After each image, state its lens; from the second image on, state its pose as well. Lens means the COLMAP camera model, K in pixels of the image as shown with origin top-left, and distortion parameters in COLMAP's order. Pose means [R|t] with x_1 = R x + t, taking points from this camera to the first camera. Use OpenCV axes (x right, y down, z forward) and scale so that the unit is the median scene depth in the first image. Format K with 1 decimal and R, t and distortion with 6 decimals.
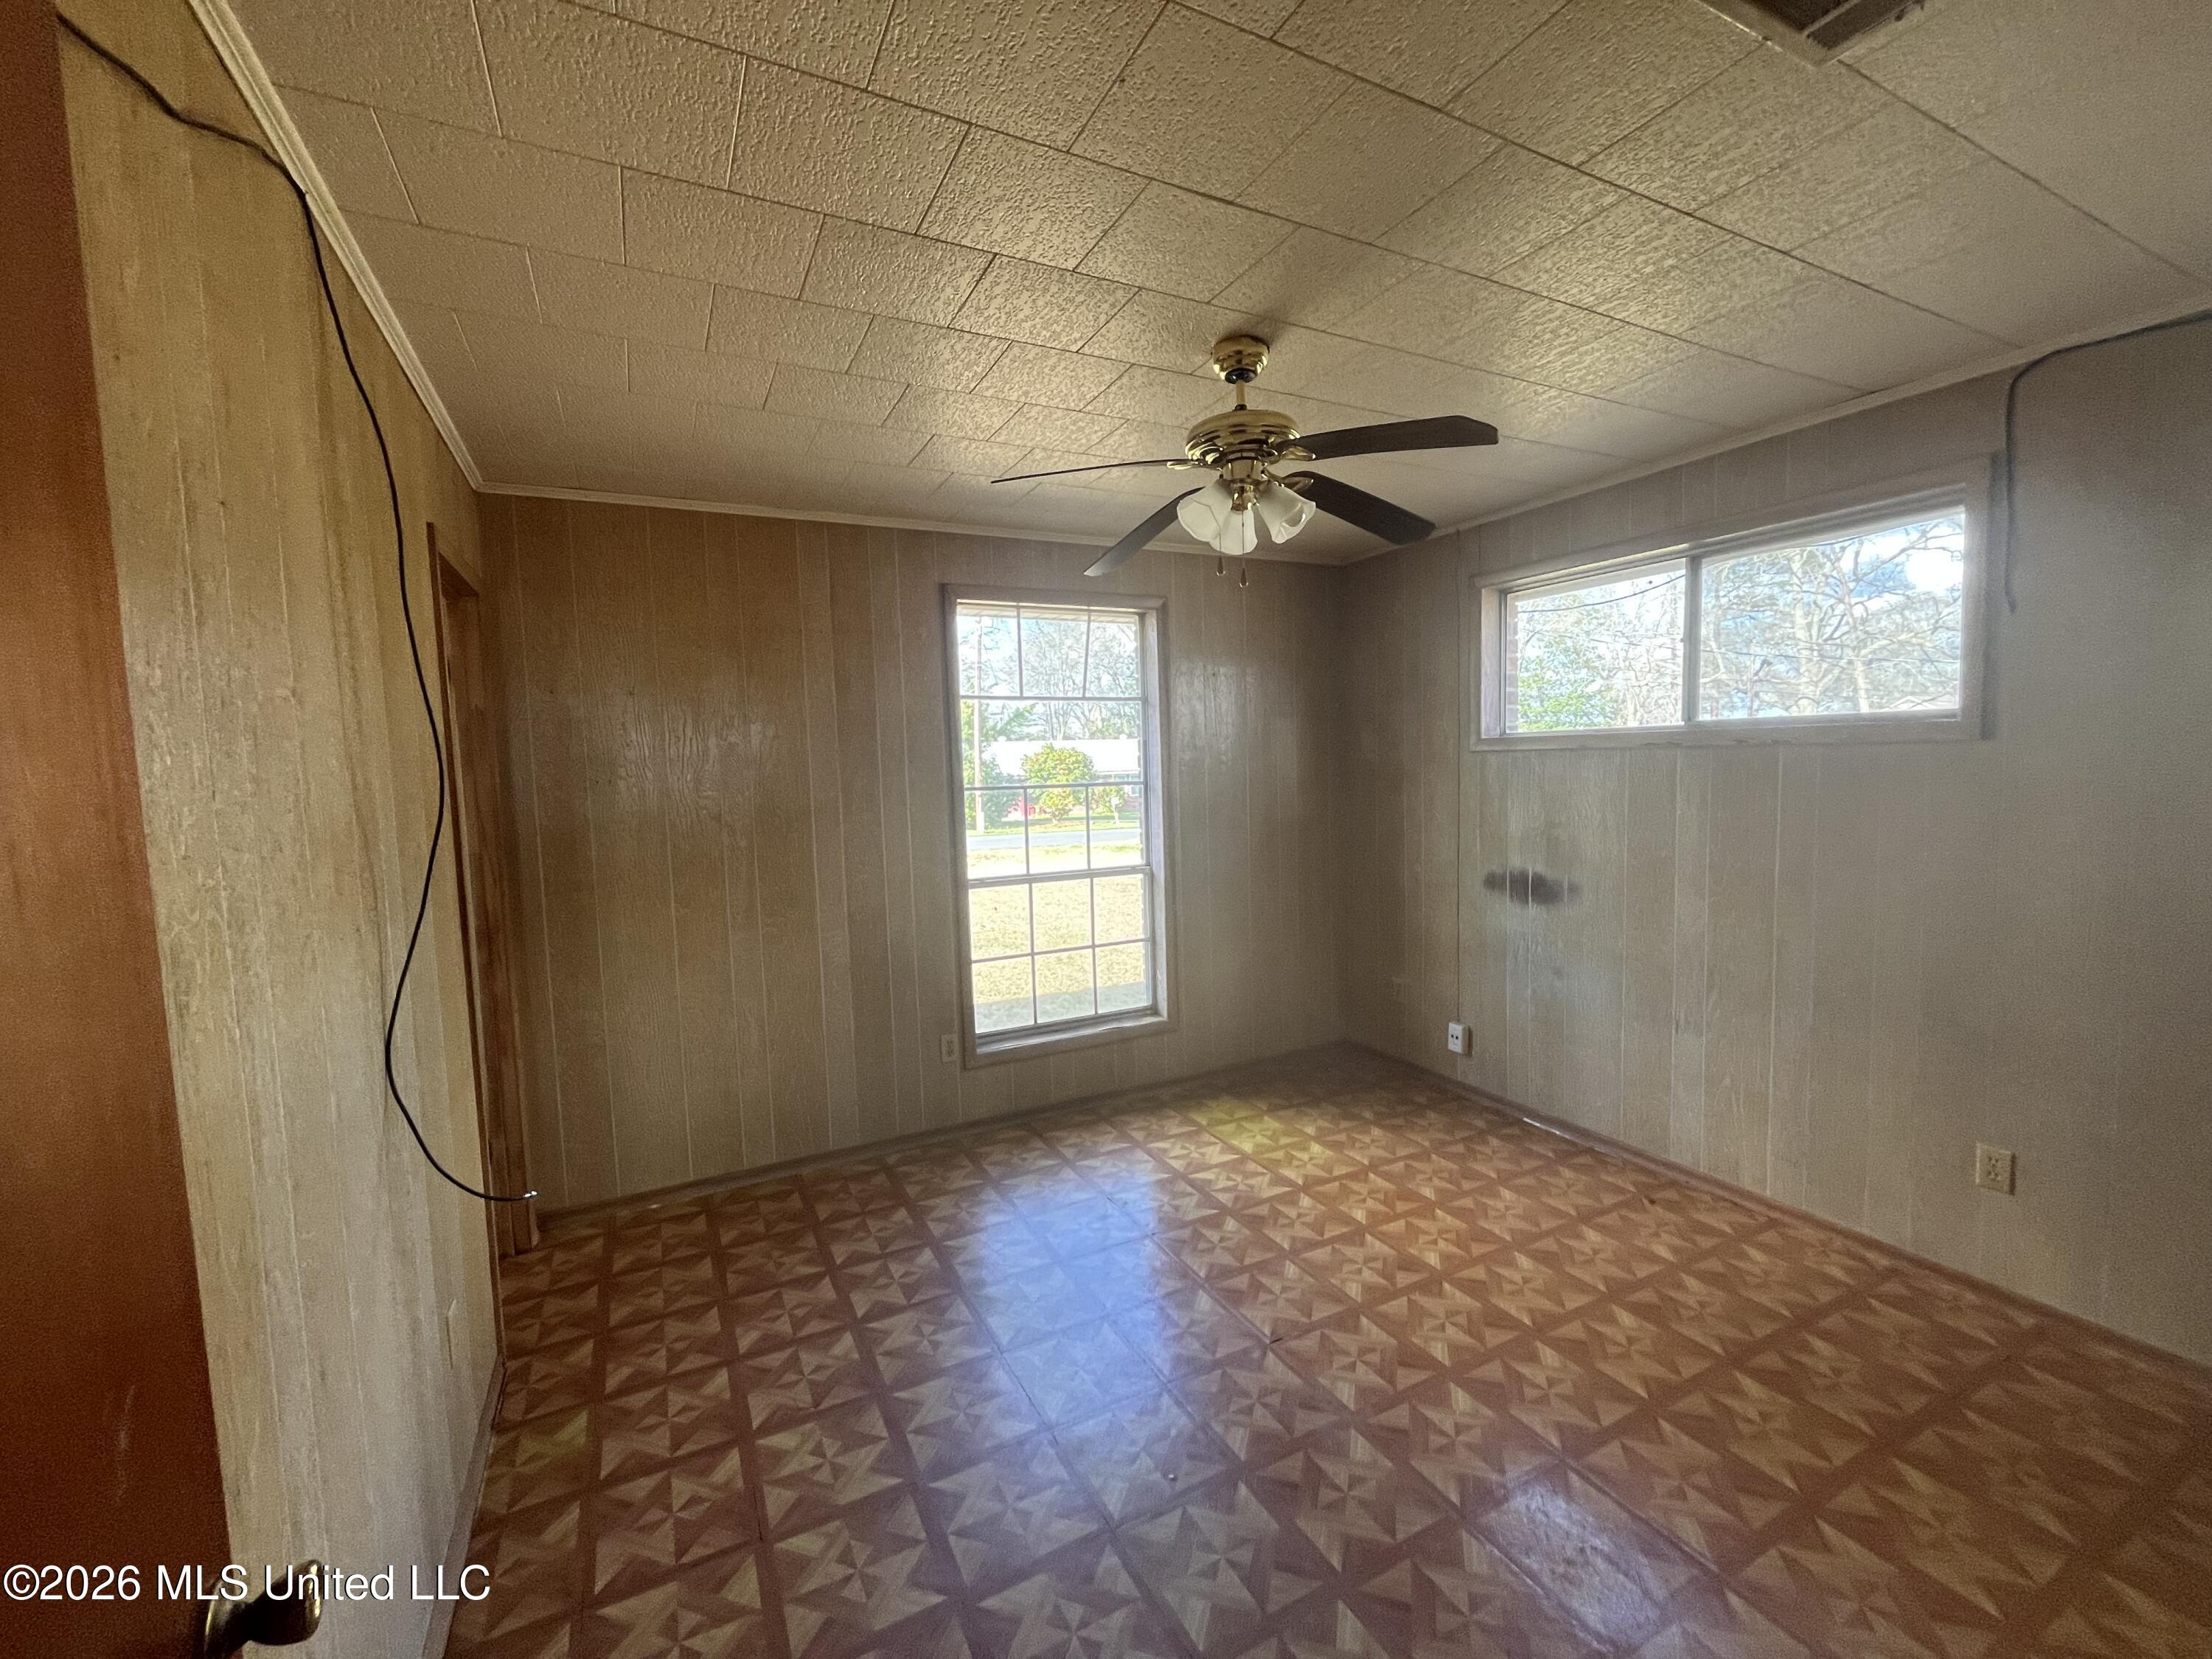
lens RADIAL K [[896.0, 0, 1106.0], [0, 896.0, 829.5], [0, 0, 1]] dist [-0.000595, 0.000195]
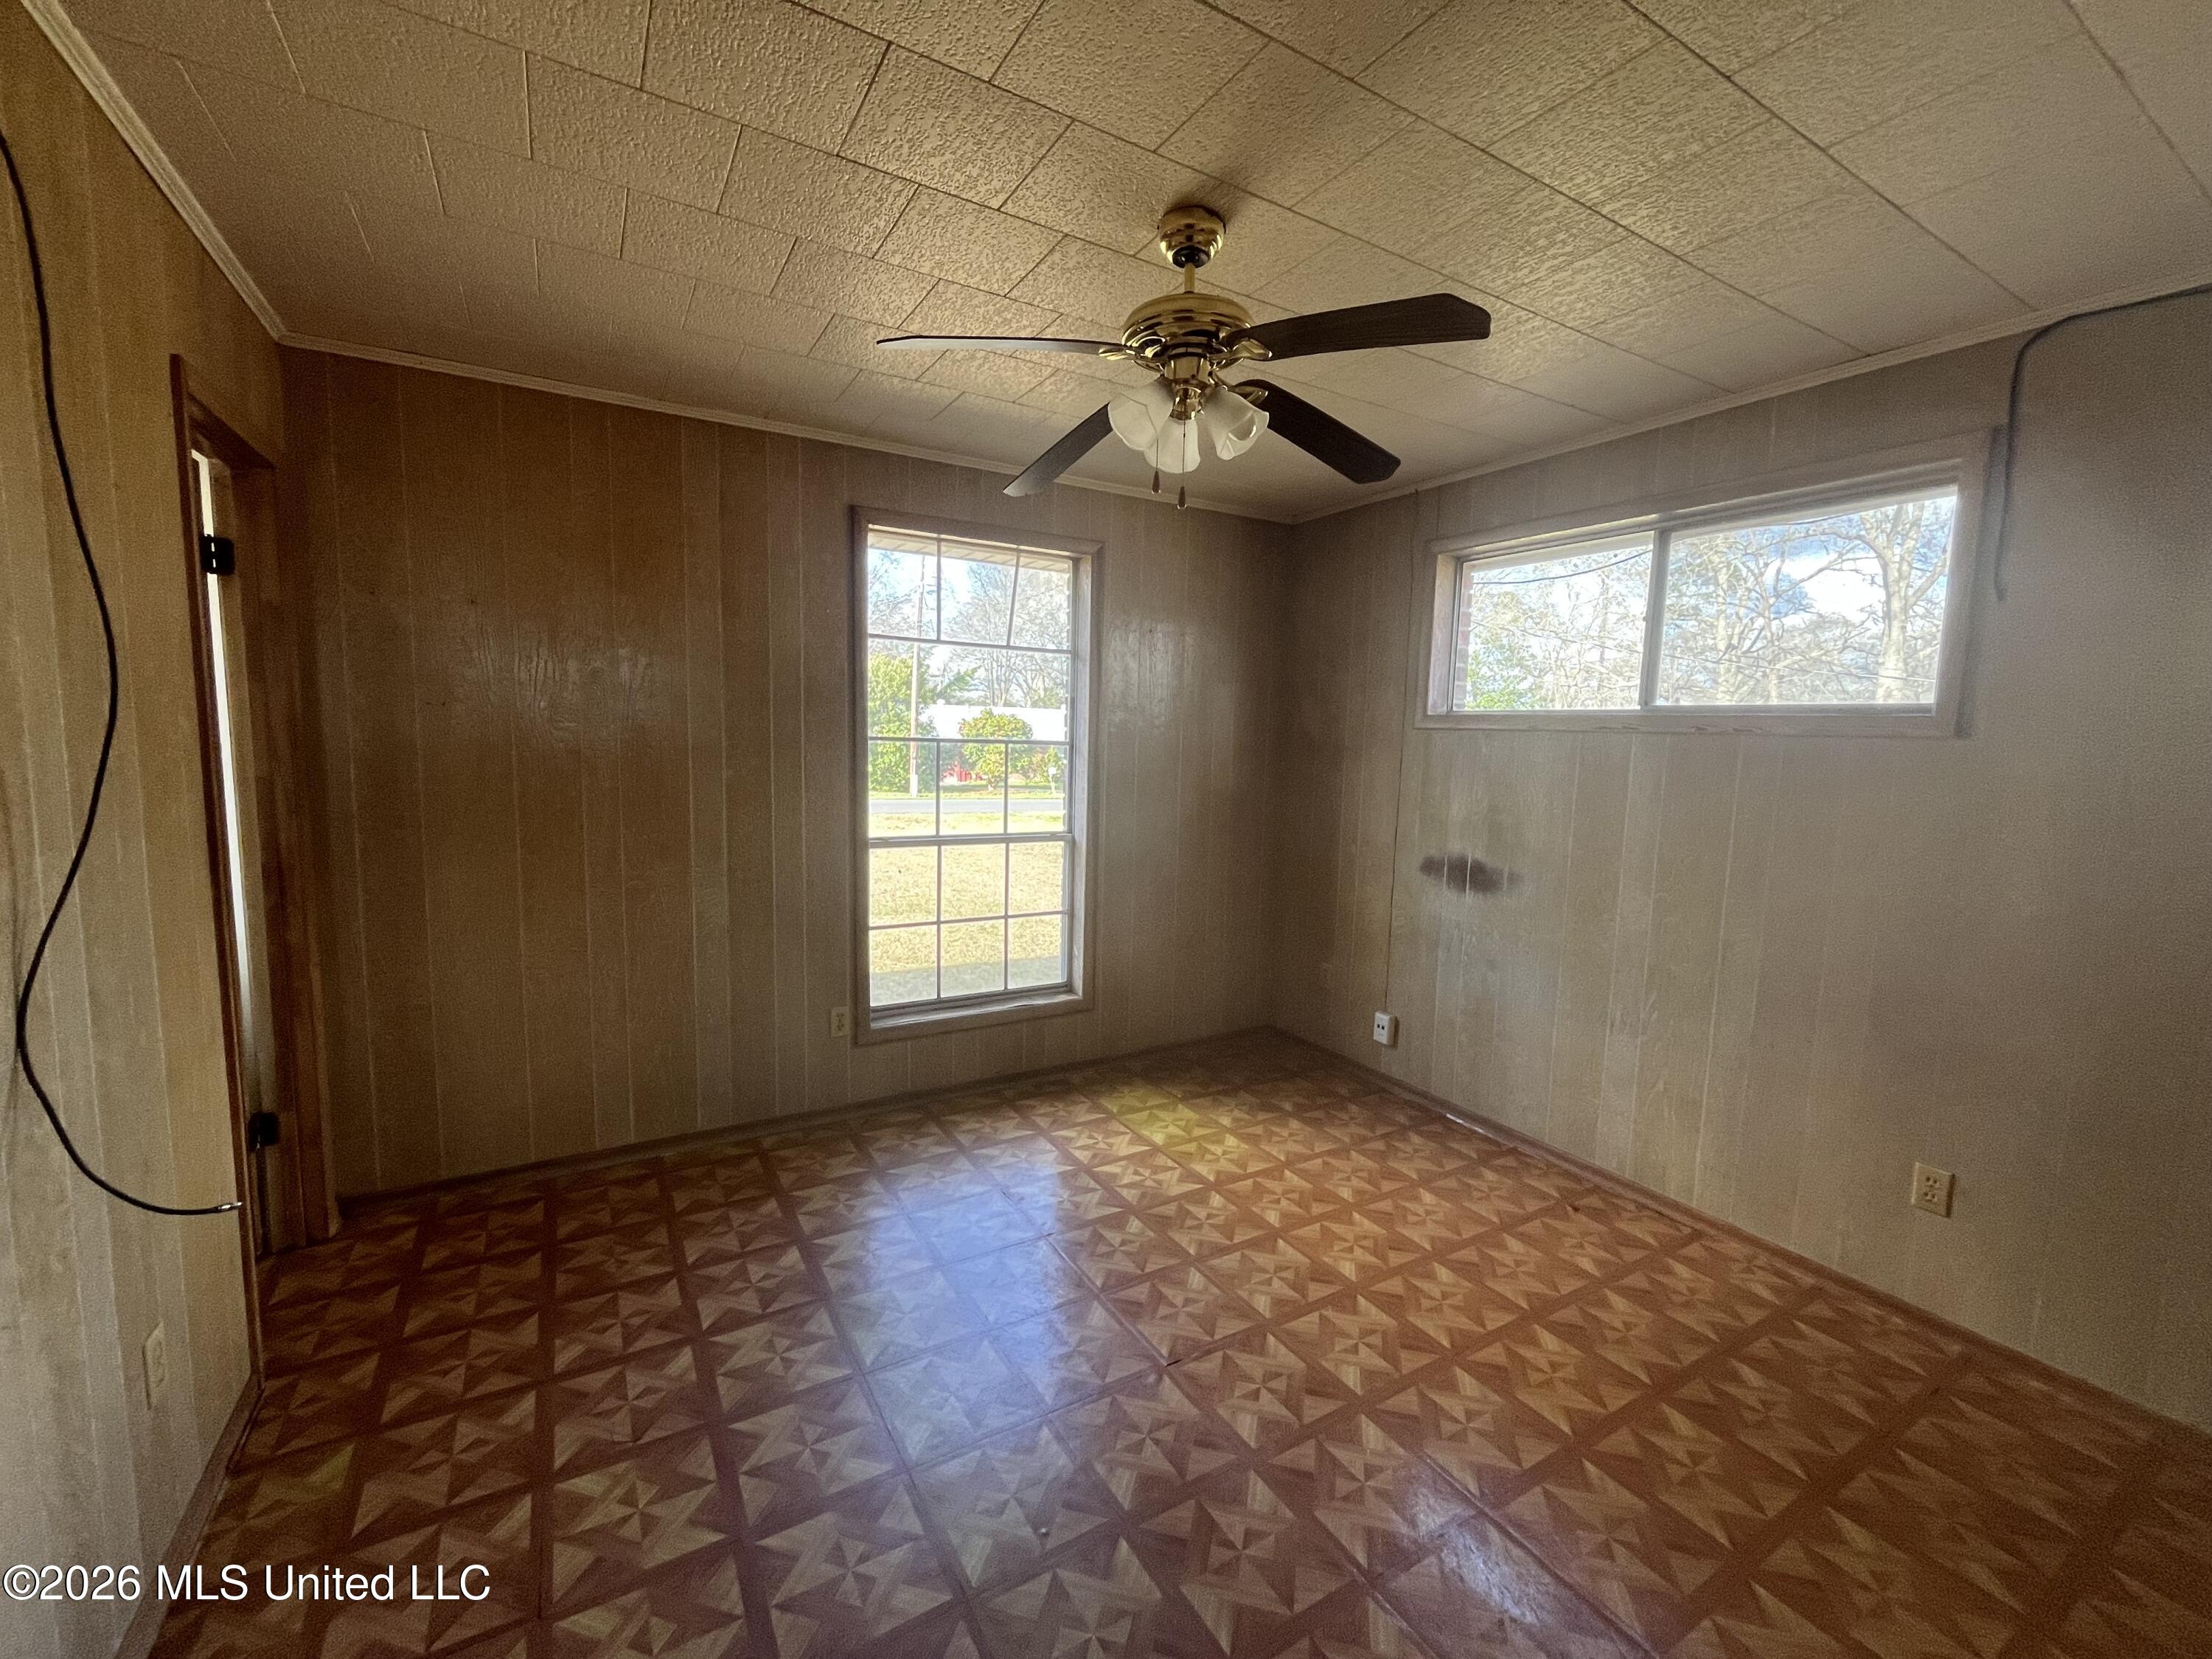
lens RADIAL K [[896.0, 0, 1106.0], [0, 896.0, 829.5], [0, 0, 1]] dist [-0.000595, 0.000195]
pose [[0.996316, 0.048227, 0.070915, 0.030953], [-0.050413, 0.998297, 0.029367, 0.012701], [-0.069378, -0.032834, 0.997050, 0.120215]]
